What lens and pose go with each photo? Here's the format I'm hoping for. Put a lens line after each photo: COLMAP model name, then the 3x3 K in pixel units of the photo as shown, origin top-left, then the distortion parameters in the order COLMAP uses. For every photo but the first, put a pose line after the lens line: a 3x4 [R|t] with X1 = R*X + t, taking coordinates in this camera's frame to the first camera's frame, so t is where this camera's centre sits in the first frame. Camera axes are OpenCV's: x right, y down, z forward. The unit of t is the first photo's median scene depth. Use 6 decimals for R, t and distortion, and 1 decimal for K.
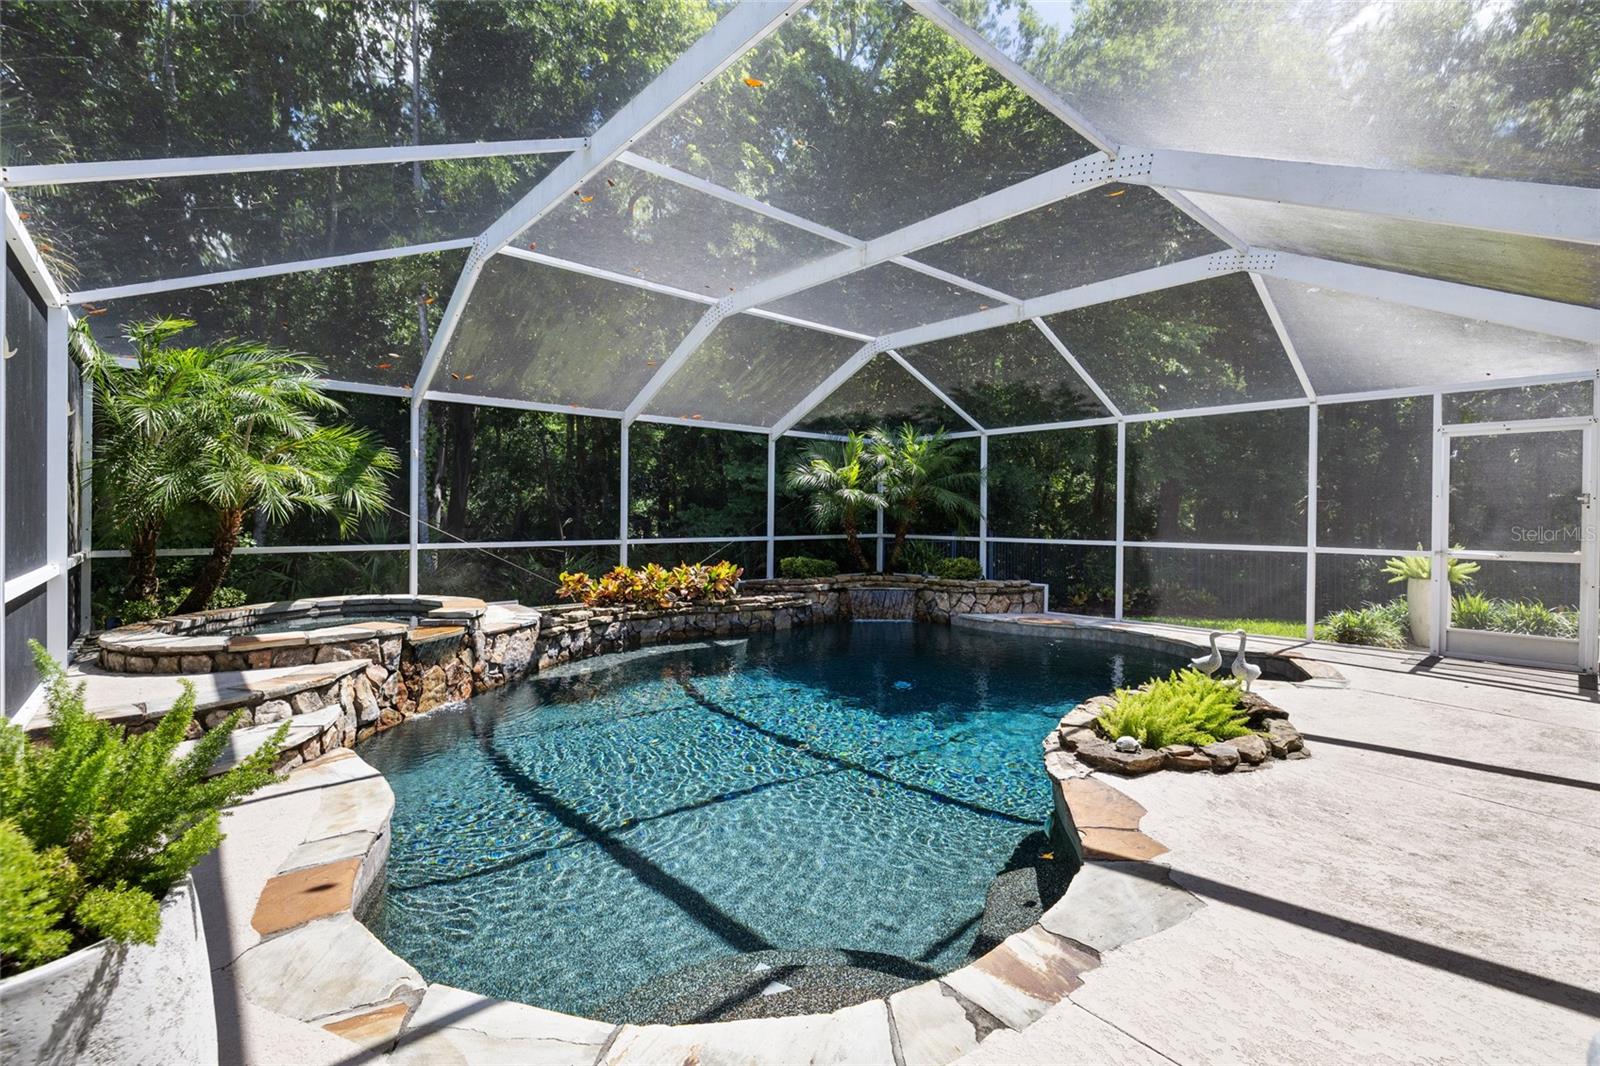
lens RADIAL K [[710.8, 0, 801.2], [0, 710.8, 520.8], [0, 0, 1]] dist [-0.011979, 0.003604]
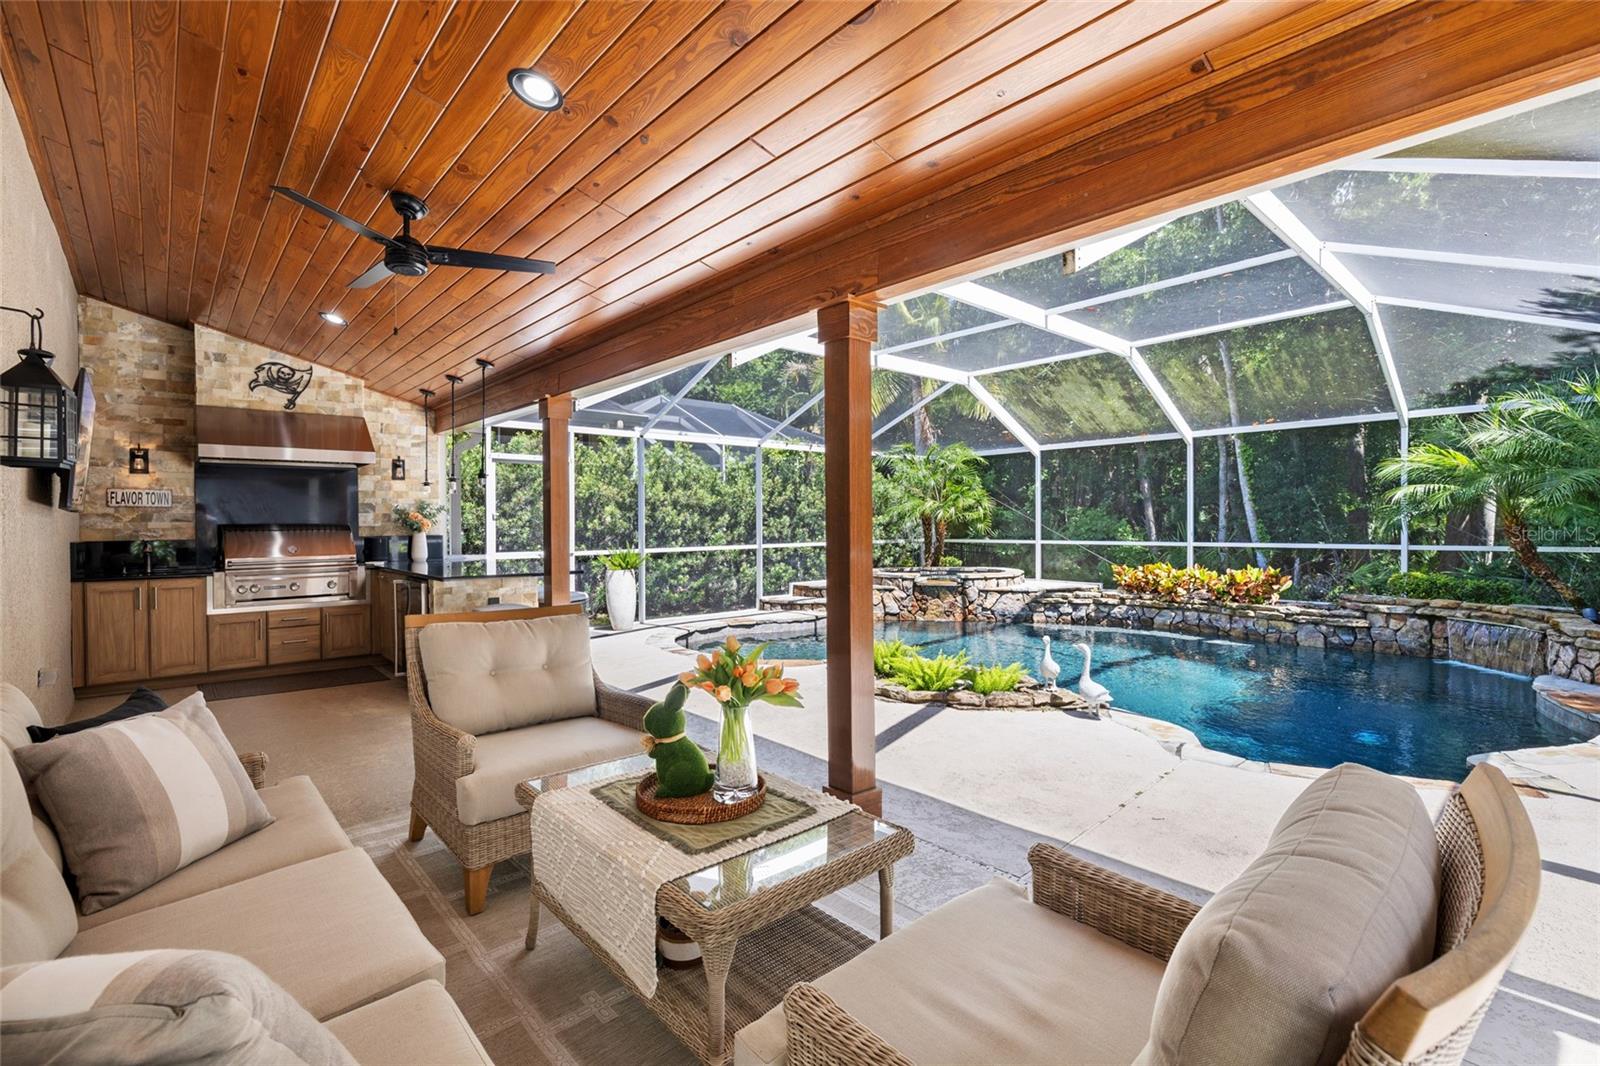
lens RADIAL K [[710.8, 0, 797.1], [0, 710.8, 524.8], [0, 0, 1]] dist [-0.011979, 0.003604]
pose [[0.005261, -0.000497, -0.999986, 0.932420], [0.000999, 0.999999, -0.000491, -0.002308], [0.999986, -0.000996, 0.005262, 0.370790]]
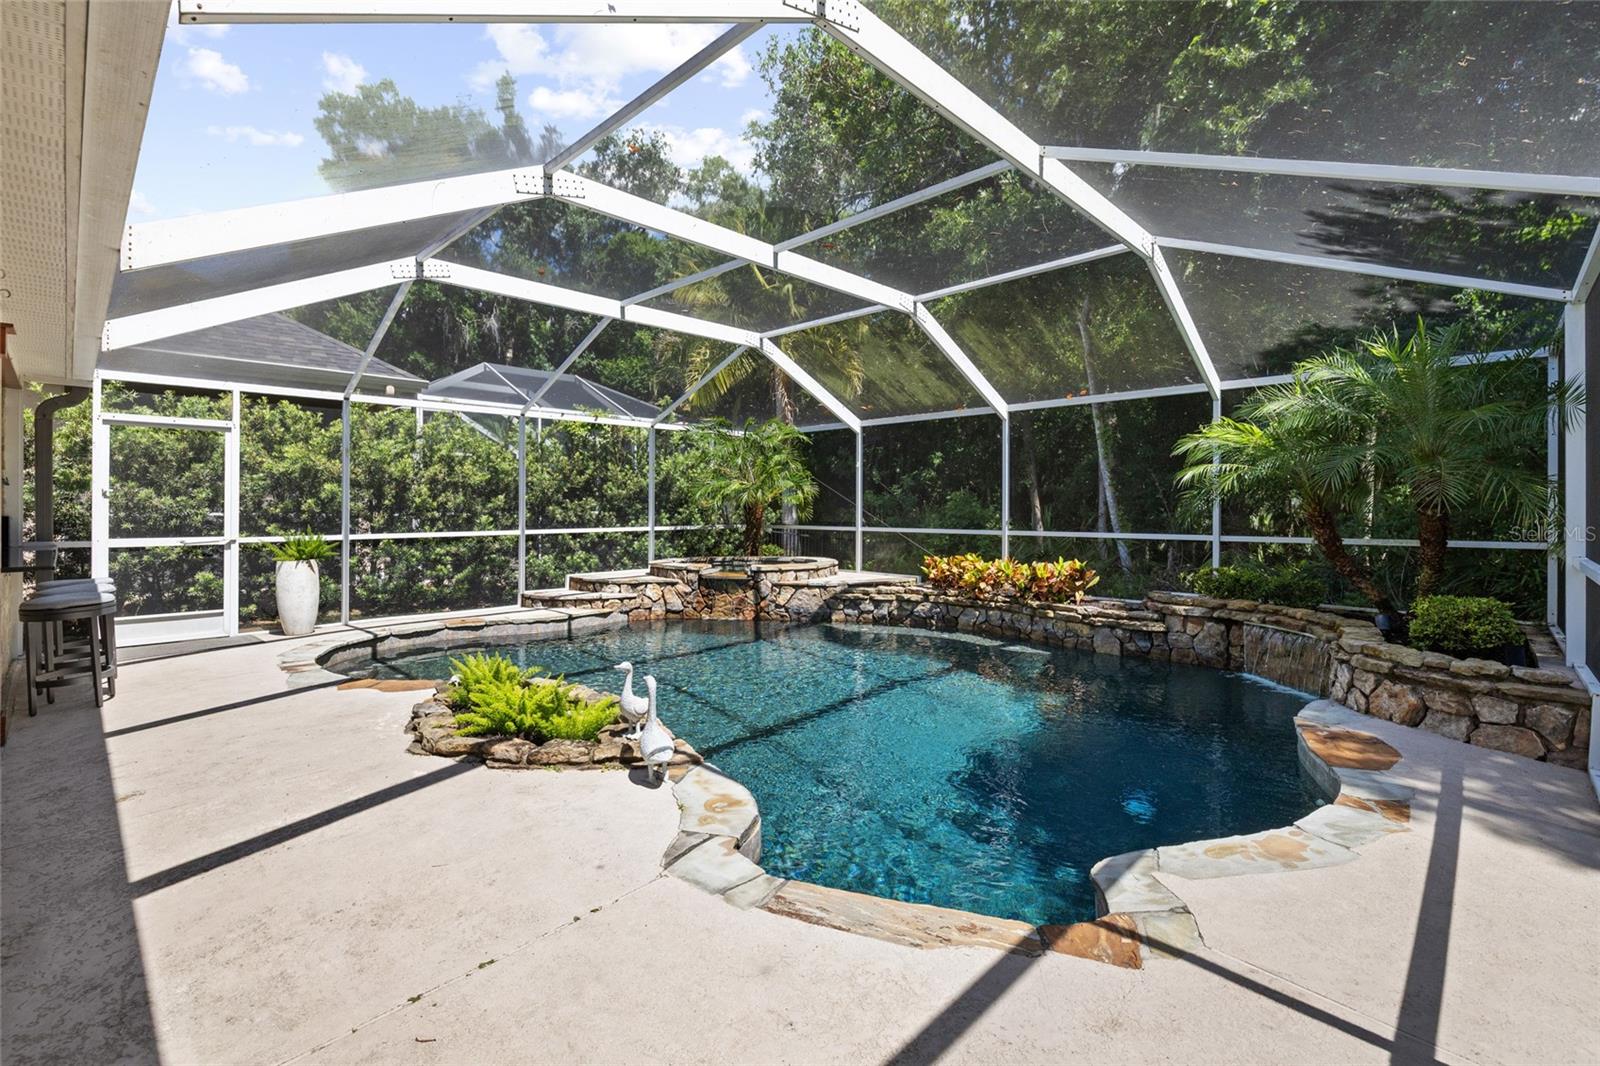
lens RADIAL K [[710.8, 0, 794.6], [0, 710.8, 504.6], [0, 0, 1]] dist [-0.011979, 0.003604]
pose [[0.070898, -0.007466, -0.997456, 0.773079], [-0.006858, 0.999945, -0.007972, -0.001076], [0.997460, 0.007406, 0.070843, 0.652384]]
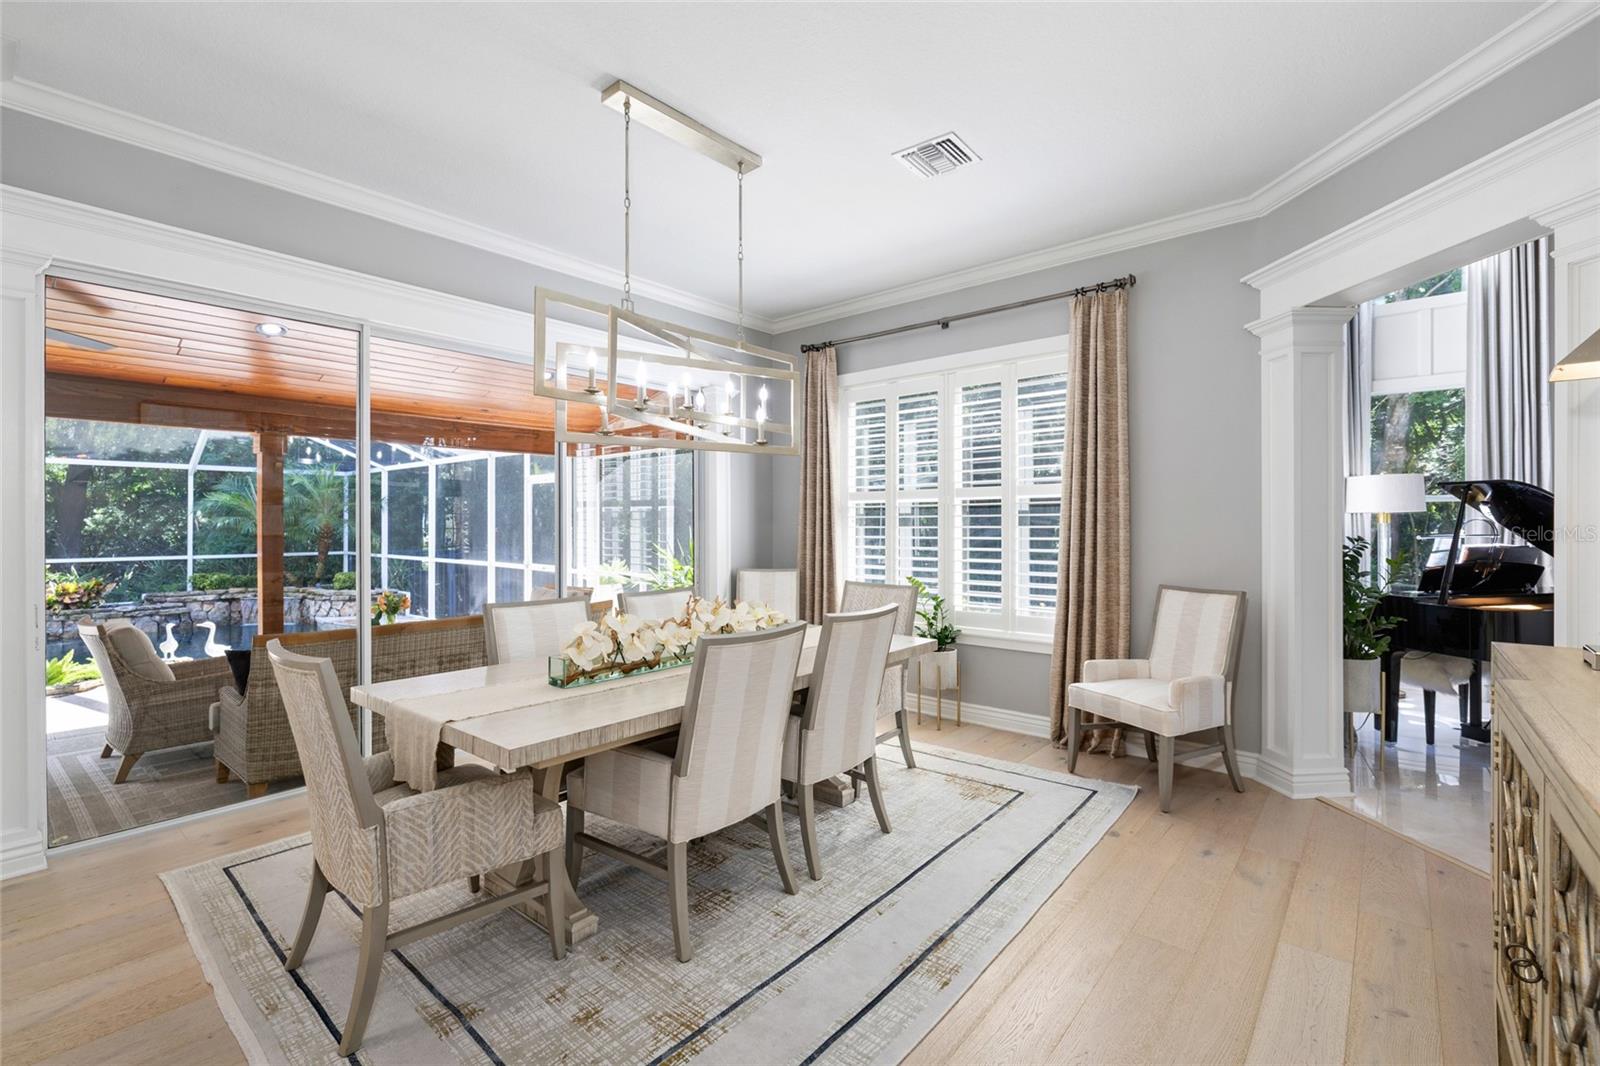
lens RADIAL K [[710.8, 0, 799.4], [0, 710.8, 523.4], [0, 0, 1]] dist [-0.011979, 0.003604]
pose [[0.990230, -0.005057, 0.139349, 0.979634], [0.006310, 0.999944, -0.008547, -0.019015], [-0.139298, 0.009343, 0.990206, -0.374257]]
